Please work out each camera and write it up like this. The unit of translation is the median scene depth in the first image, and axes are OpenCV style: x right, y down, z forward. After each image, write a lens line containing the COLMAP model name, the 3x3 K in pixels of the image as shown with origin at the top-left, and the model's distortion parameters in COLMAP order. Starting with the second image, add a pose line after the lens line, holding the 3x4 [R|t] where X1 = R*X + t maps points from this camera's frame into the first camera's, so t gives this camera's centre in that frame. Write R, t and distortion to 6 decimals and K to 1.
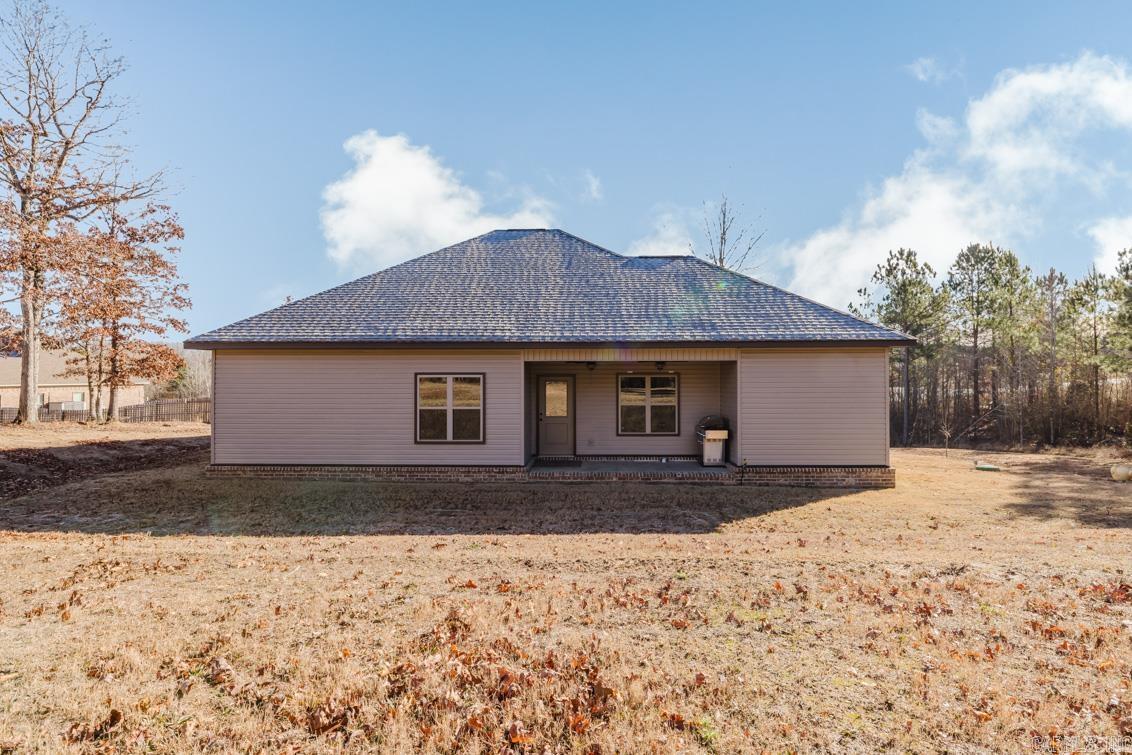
lens RADIAL K [[556.1, 0, 566.0], [0, 556.1, 377.5], [0, 0, 1]] dist [-0.002924, -0.000483]
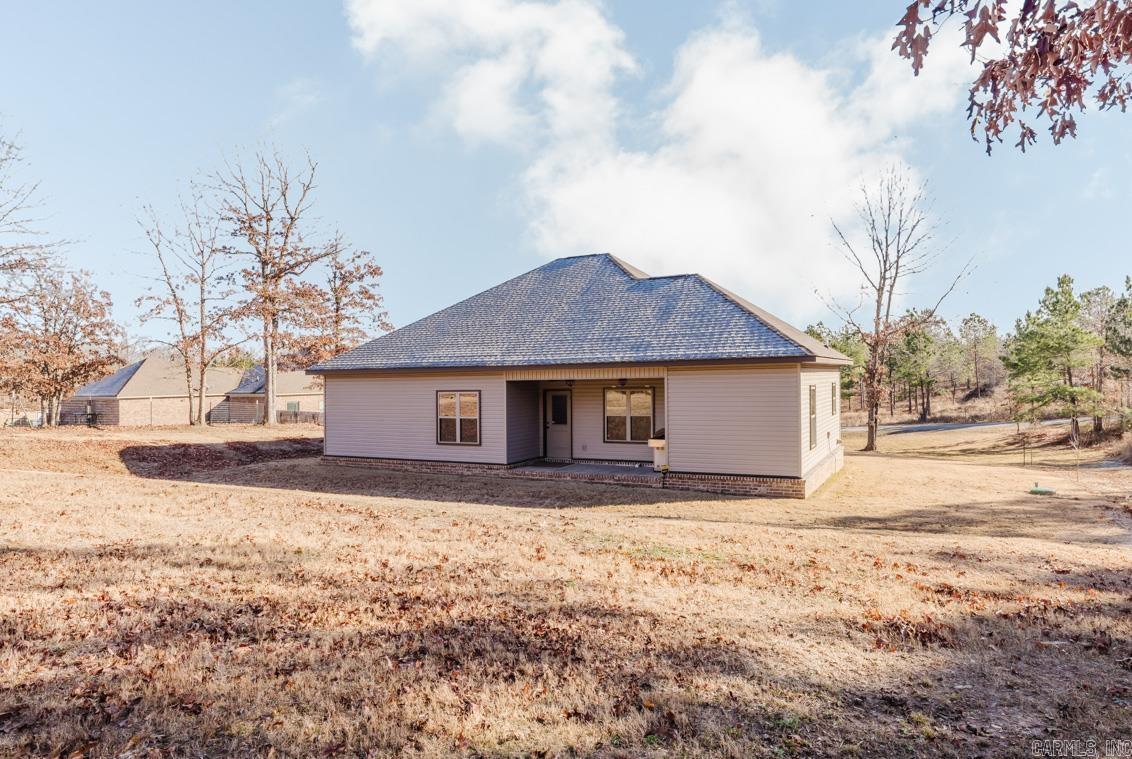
lens RADIAL K [[597.7, 0, 569.0], [0, 597.7, 388.2], [0, 0, 1]] dist [-0.001128, -0.000968]
pose [[0.920504, -0.010551, -0.390591, 0.569924], [0.016604, 0.999789, 0.012122, -0.025781], [0.390380, -0.017643, 0.920485, -0.175121]]
